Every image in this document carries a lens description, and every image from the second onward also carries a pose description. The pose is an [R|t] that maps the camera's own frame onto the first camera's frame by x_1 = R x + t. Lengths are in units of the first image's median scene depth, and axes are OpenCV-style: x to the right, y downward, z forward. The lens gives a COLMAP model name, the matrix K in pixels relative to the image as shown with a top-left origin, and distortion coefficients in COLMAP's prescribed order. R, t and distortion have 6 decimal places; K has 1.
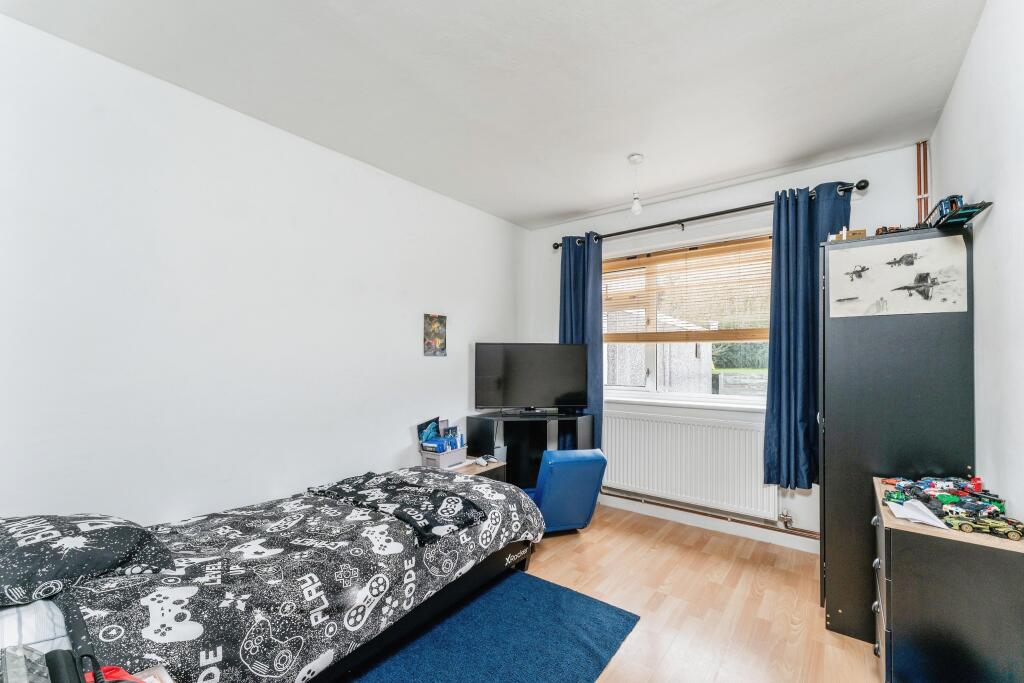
lens RADIAL K [[421.7, 0, 514.5], [0, 421.7, 345.0], [0, 0, 1]] dist [0.000015, 0.000041]
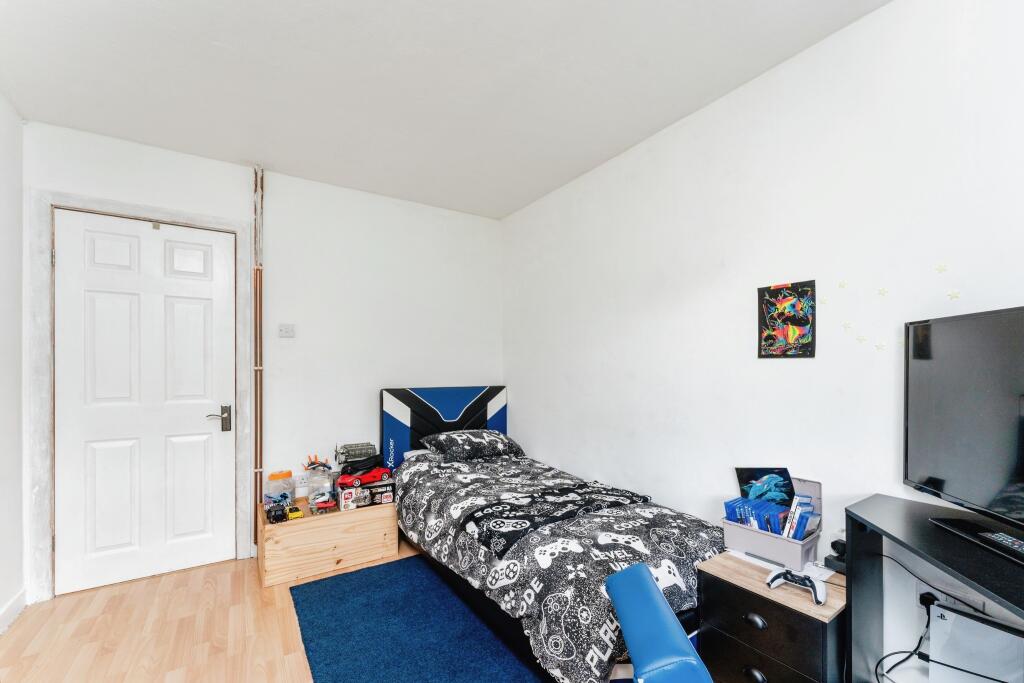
lens RADIAL K [[420.2, 0, 512.8], [0, 420.2, 364.4], [0, 0, 1]] dist [-0.000017, 0.000005]
pose [[-0.320567, -0.000874, -0.947225, 0.638966], [0.029691, 0.999499, -0.010971, 0.041476], [0.946760, -0.031641, -0.320380, 1.185241]]
